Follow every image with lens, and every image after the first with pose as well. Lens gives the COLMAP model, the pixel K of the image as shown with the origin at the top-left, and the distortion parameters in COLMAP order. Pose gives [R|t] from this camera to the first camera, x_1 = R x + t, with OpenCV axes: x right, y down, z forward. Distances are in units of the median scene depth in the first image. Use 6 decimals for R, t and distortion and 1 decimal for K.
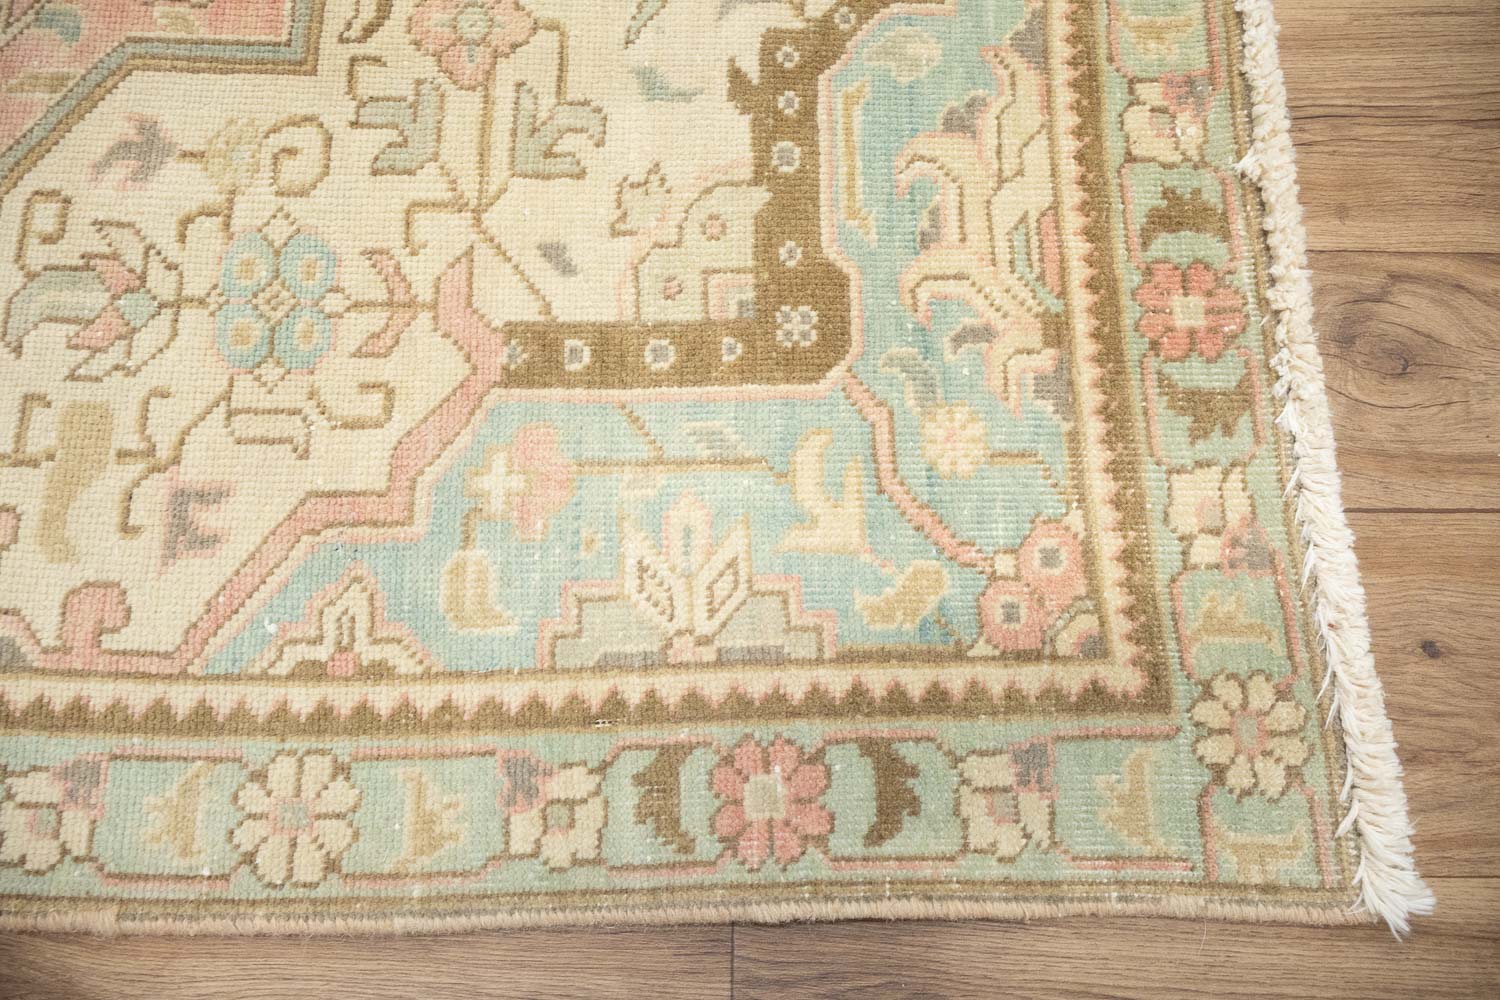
lens RADIAL K [[1250.9, 0, 721.7], [0, 1250.9, 495.4], [0, 0, 1]] dist [0.000413, 0.001165]
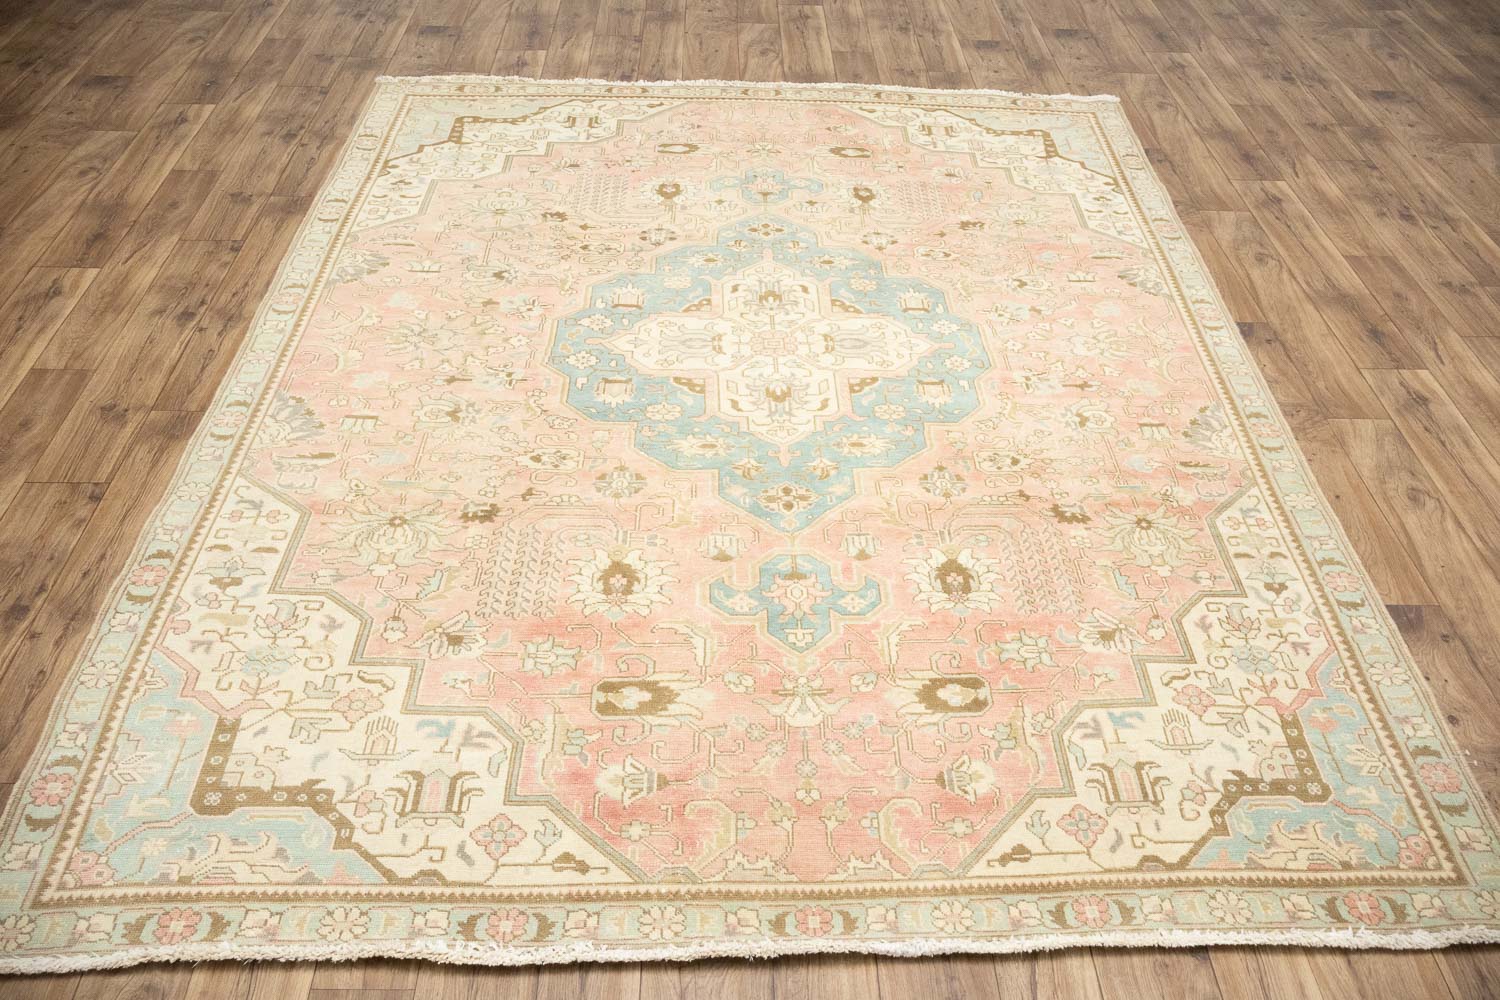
lens RADIAL K [[1238.2, 0, 739.8], [0, 1238.2, 497.4], [0, 0, 1]] dist [0.000073, -0.003563]
pose [[0.028812, 0.654950, -0.755123, 1.816534], [-0.977238, 0.177300, 0.116493, -1.800059], [0.210181, 0.734578, 0.645150, -1.104205]]
